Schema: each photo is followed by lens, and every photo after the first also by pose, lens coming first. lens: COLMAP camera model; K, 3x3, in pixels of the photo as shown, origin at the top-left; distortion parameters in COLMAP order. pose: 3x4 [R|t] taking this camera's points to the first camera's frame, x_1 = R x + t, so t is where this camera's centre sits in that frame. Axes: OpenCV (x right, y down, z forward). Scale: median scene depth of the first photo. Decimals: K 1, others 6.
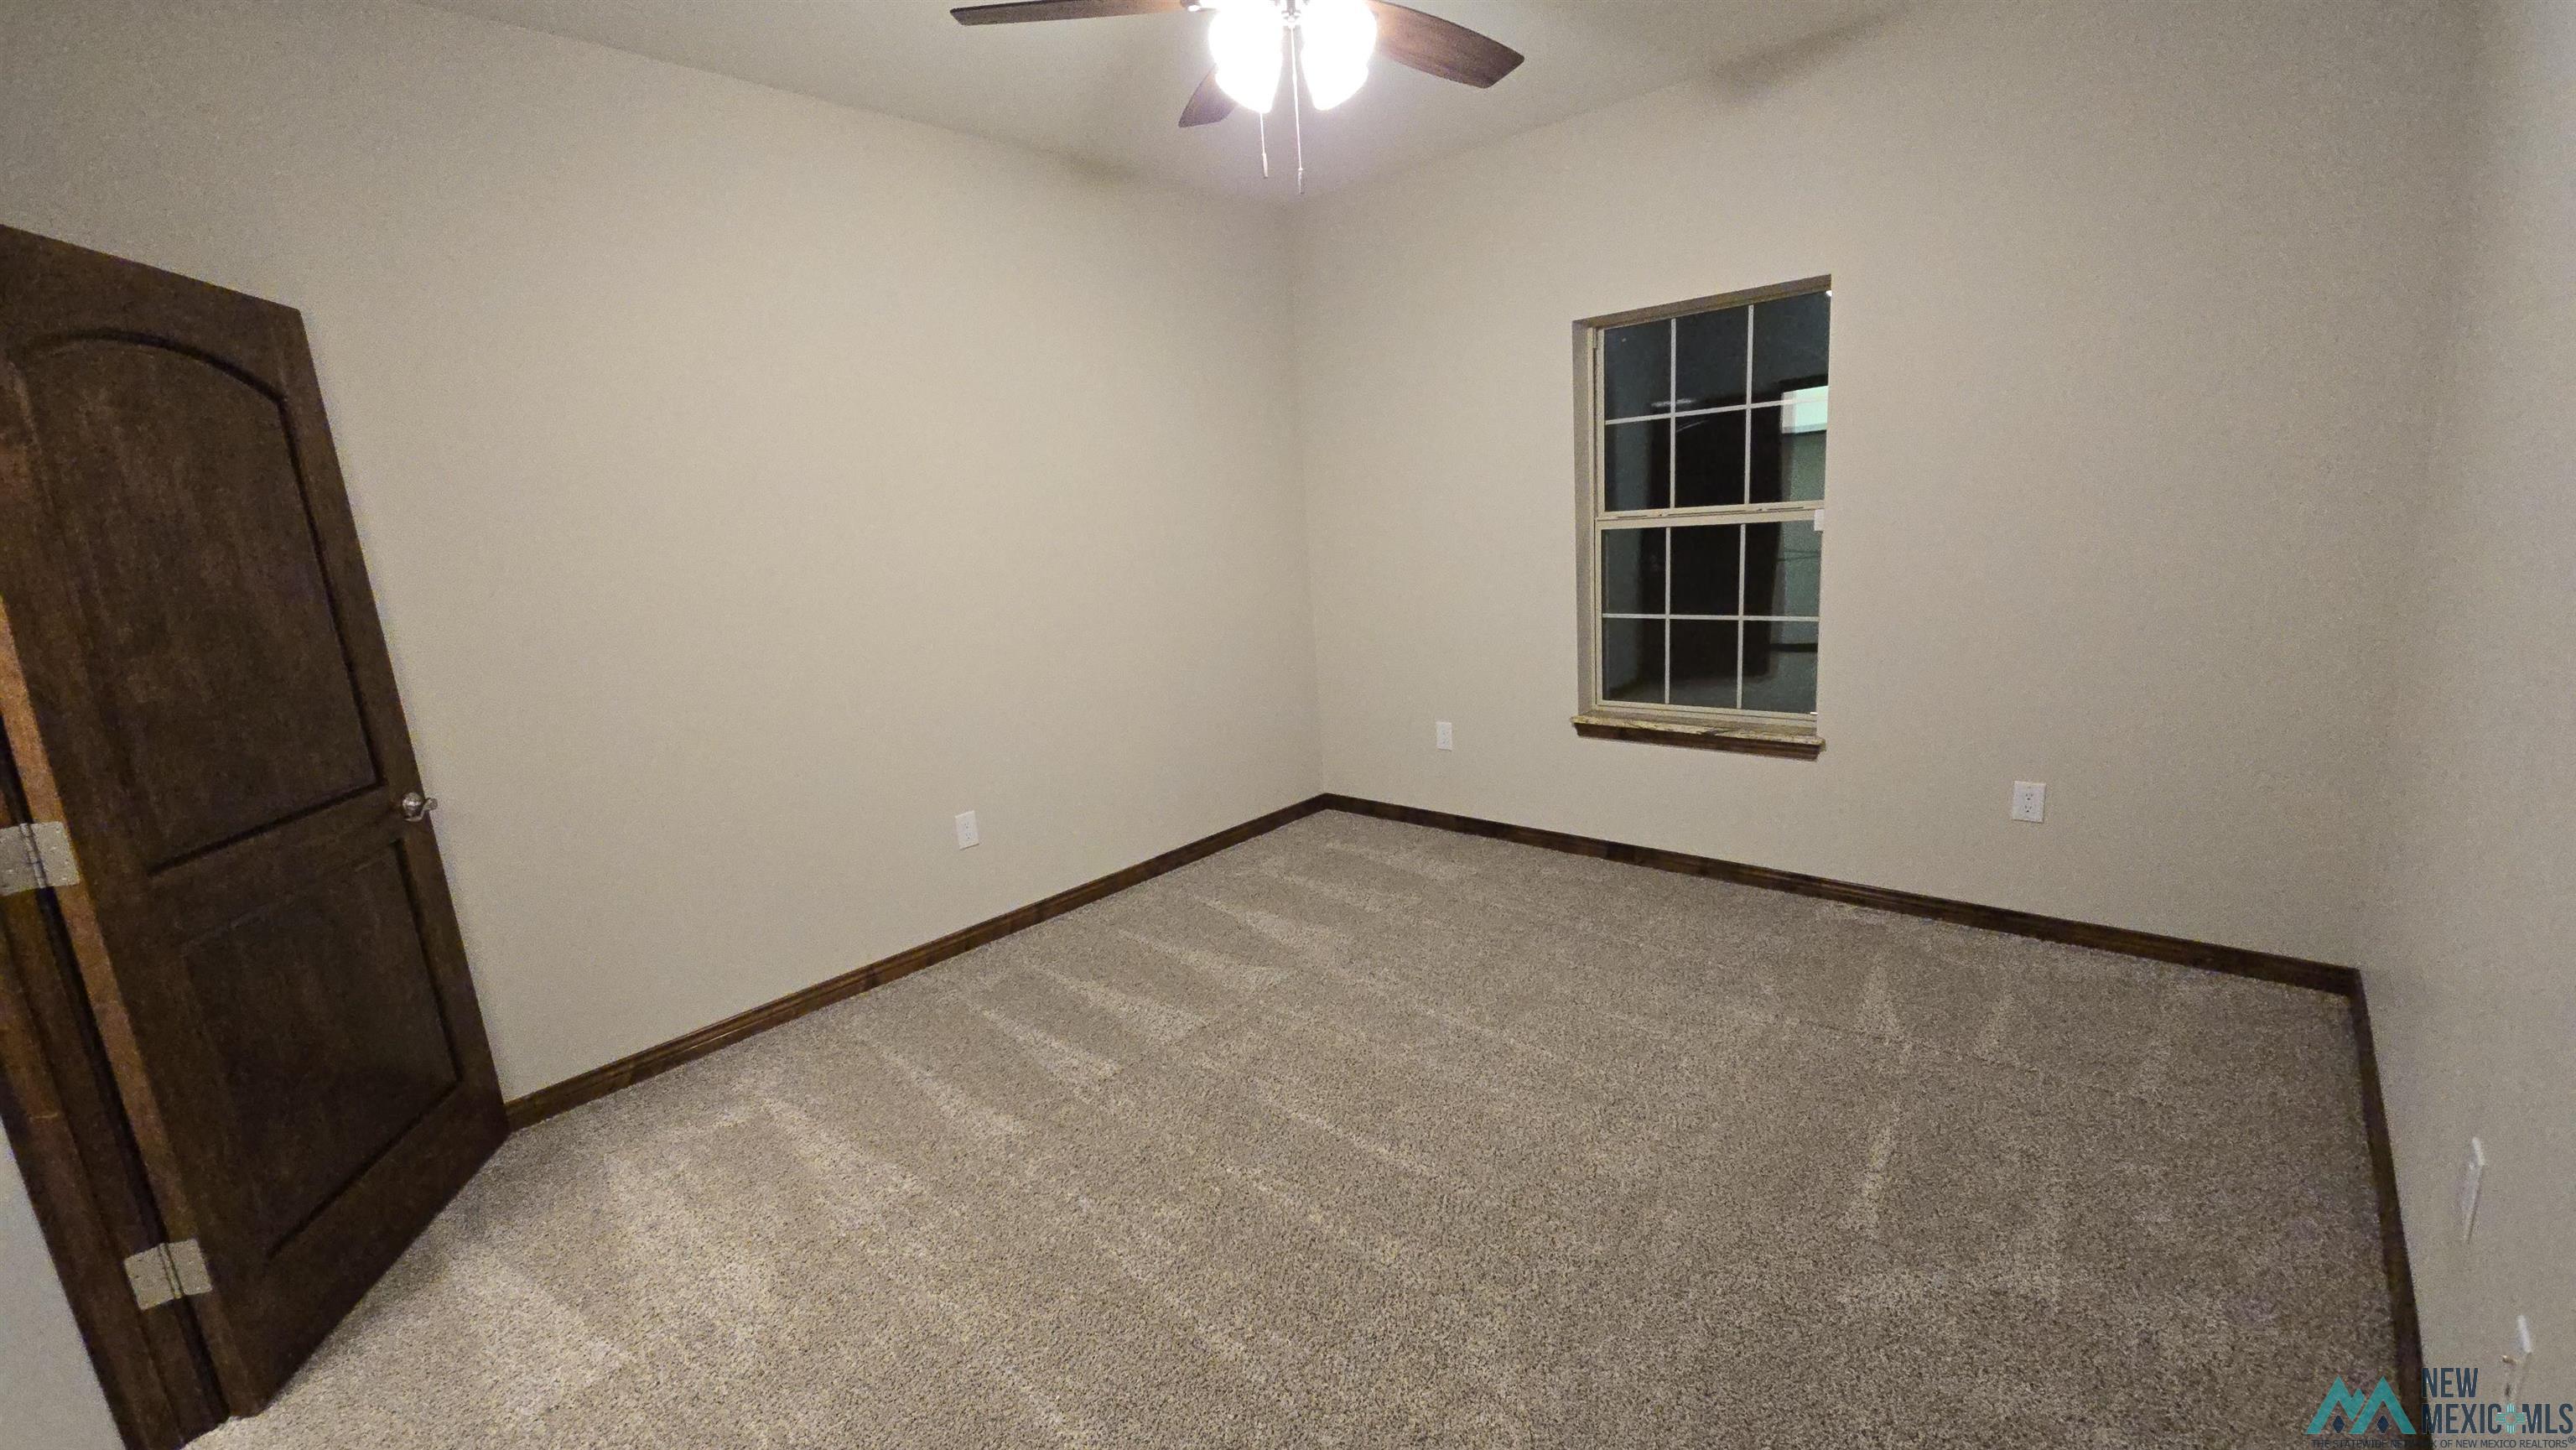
lens RADIAL K [[1047.2, 0, 1302.9], [0, 1047.2, 730.5], [0, 0, 1]] dist [0.010750, -0.005346]
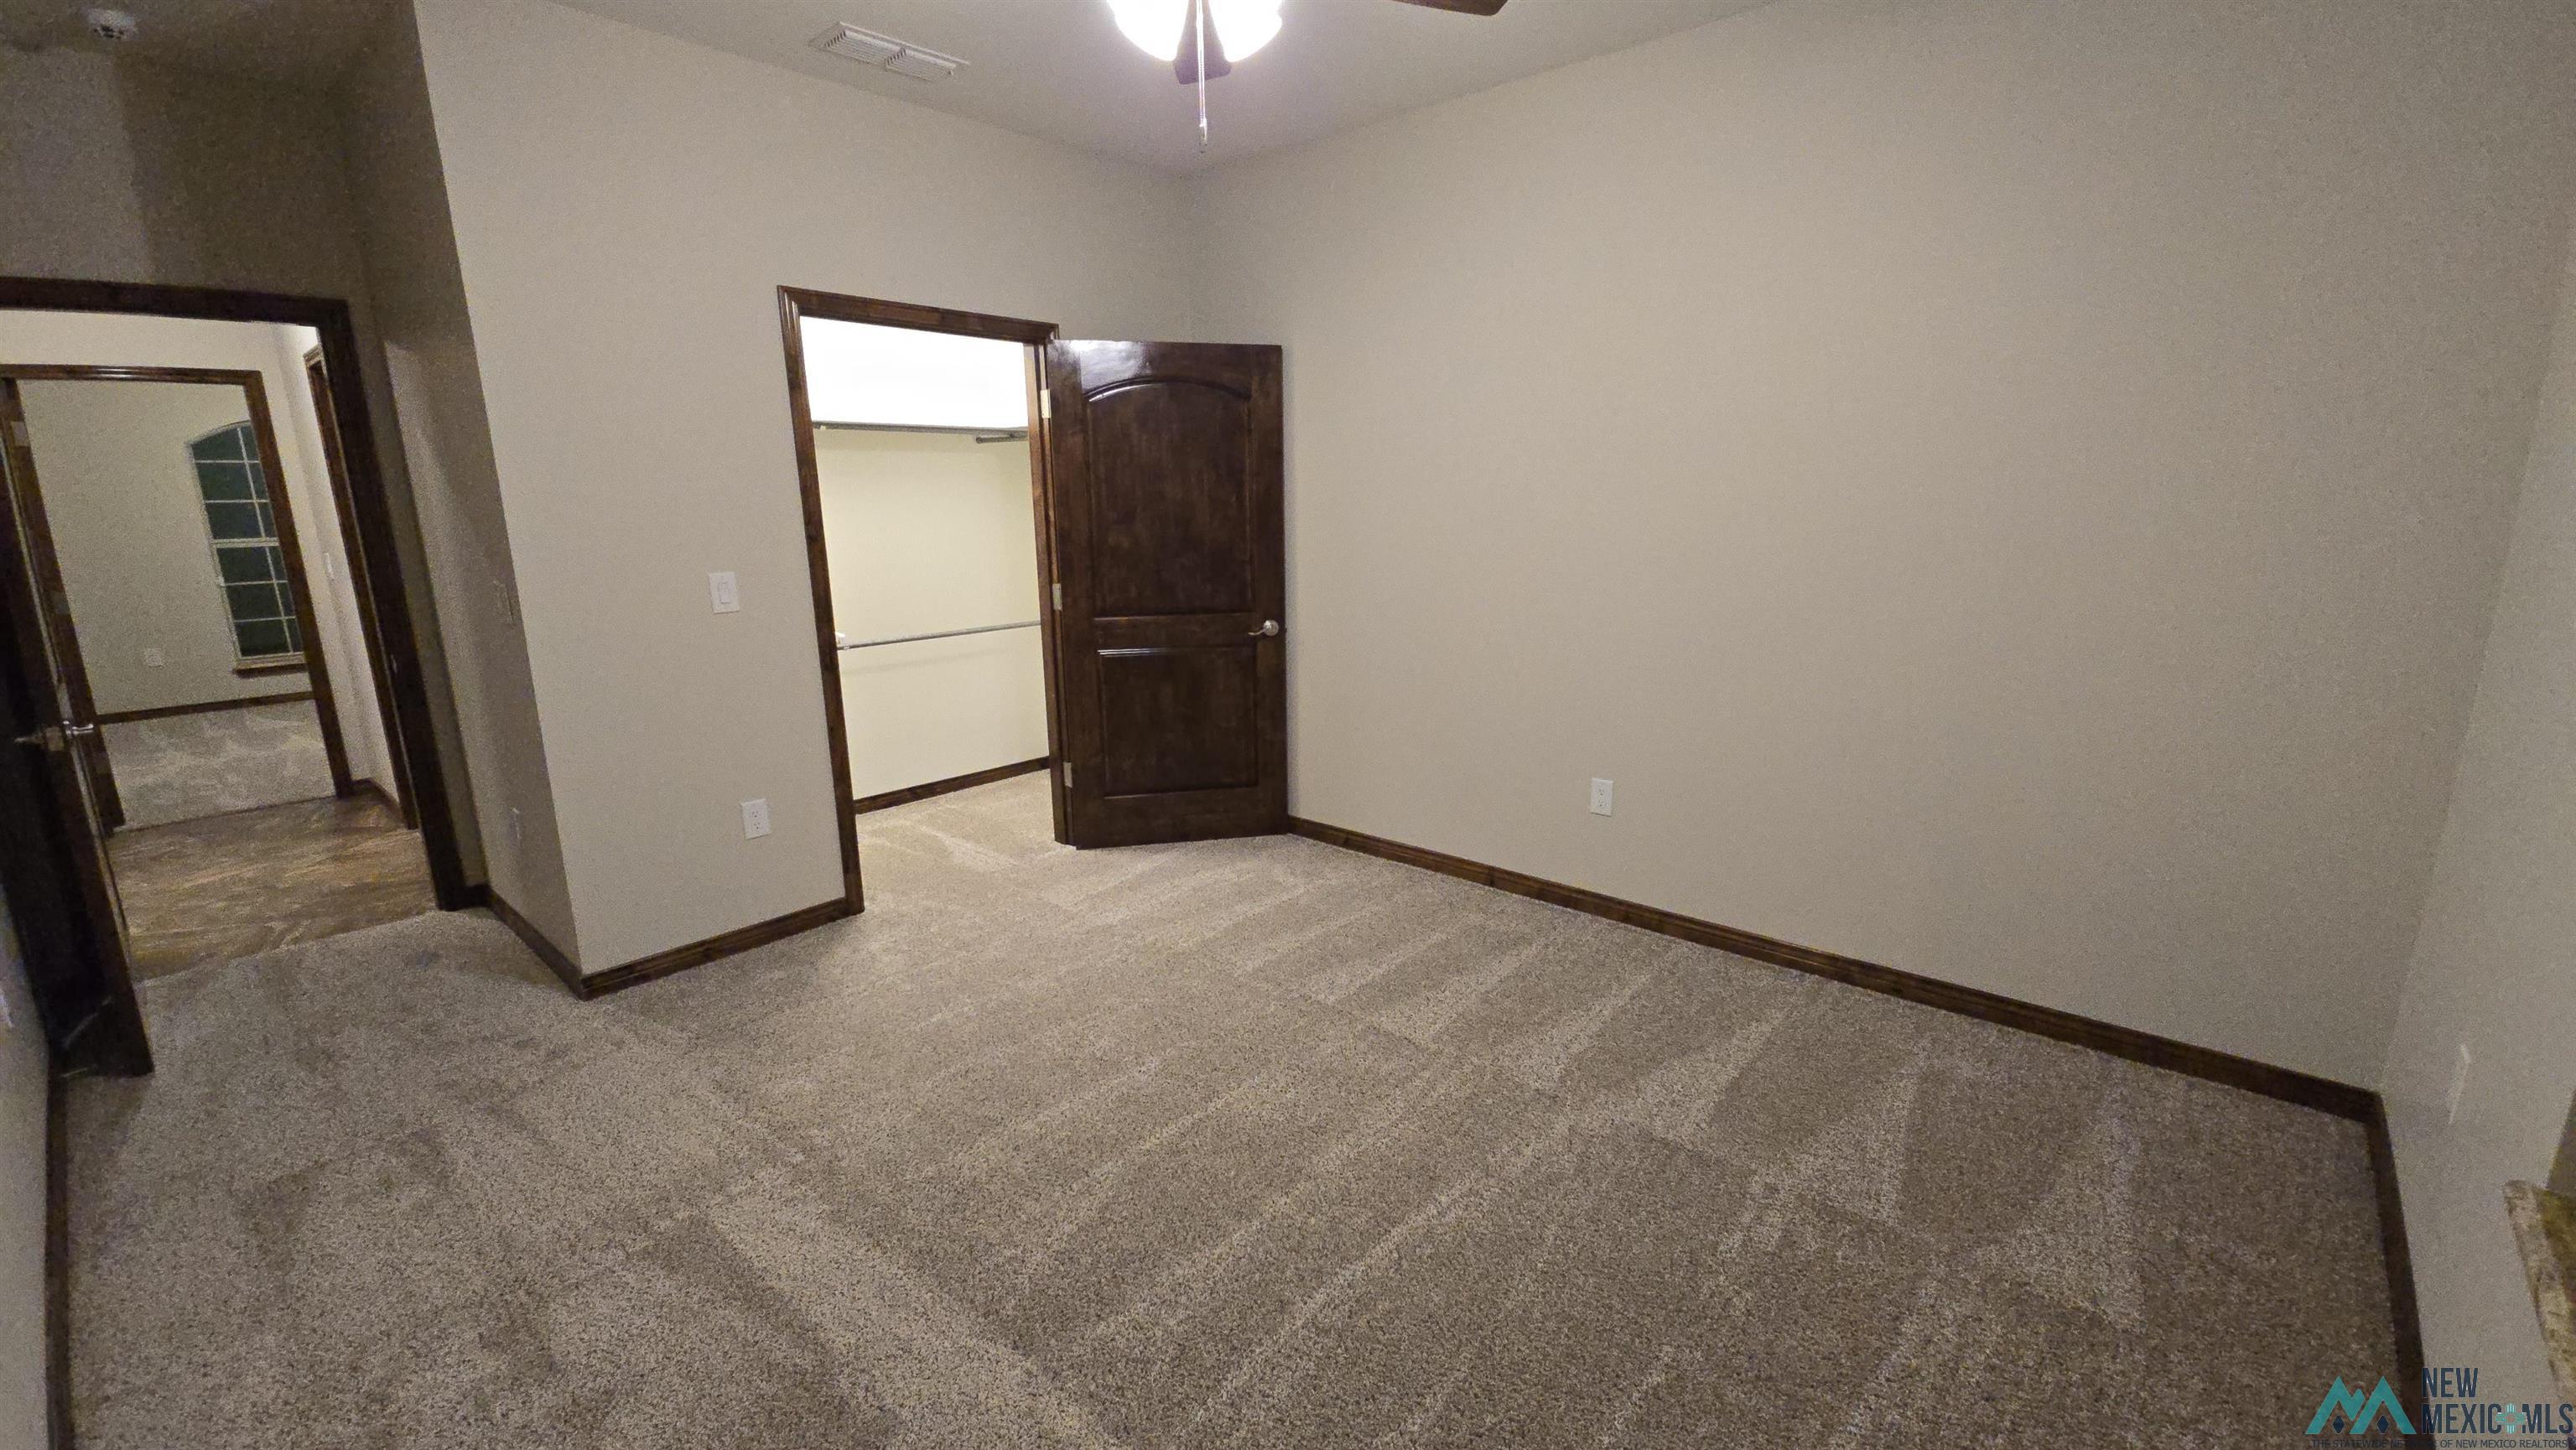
lens RADIAL K [[1047.2, 0, 1302.9], [0, 1047.2, 730.5], [0, 0, 1]] dist [0.010750, -0.005346]
pose [[0.008394, 0.284171, -0.958737, 0.812313], [-0.202078, 0.939471, 0.276692, -0.241404], [0.979333, 0.191417, 0.065311, 0.886839]]
